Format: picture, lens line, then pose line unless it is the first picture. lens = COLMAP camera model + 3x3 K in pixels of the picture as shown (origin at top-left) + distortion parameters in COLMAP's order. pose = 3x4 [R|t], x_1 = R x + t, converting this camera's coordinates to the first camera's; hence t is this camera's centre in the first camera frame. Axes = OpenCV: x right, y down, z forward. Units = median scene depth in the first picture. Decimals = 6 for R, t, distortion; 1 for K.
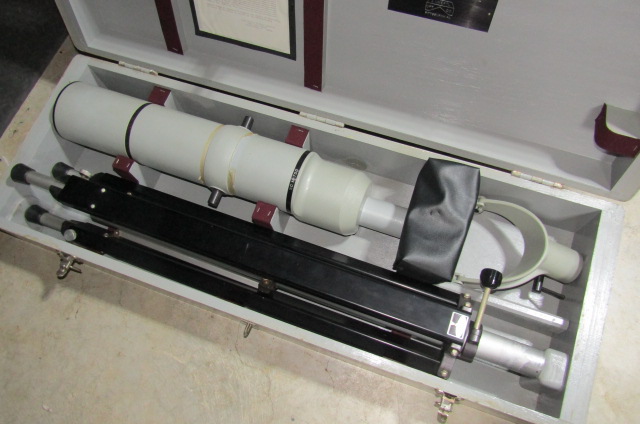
lens RADIAL K [[517.8, 0, 319.9], [0, 517.8, 211.9], [0, 0, 1]] dist [0.007213, 0.004496]
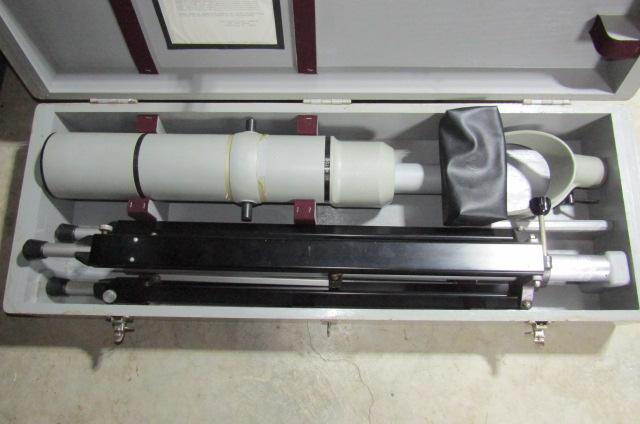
lens RADIAL K [[517.8, 0, 319.9], [0, 517.8, 211.9], [0, 0, 1]] dist [0.007213, 0.004496]
pose [[0.943041, -0.300958, 0.141769, -0.212097], [0.290052, 0.952515, 0.092659, -0.075460], [-0.162923, -0.046261, 0.985554, 0.030622]]
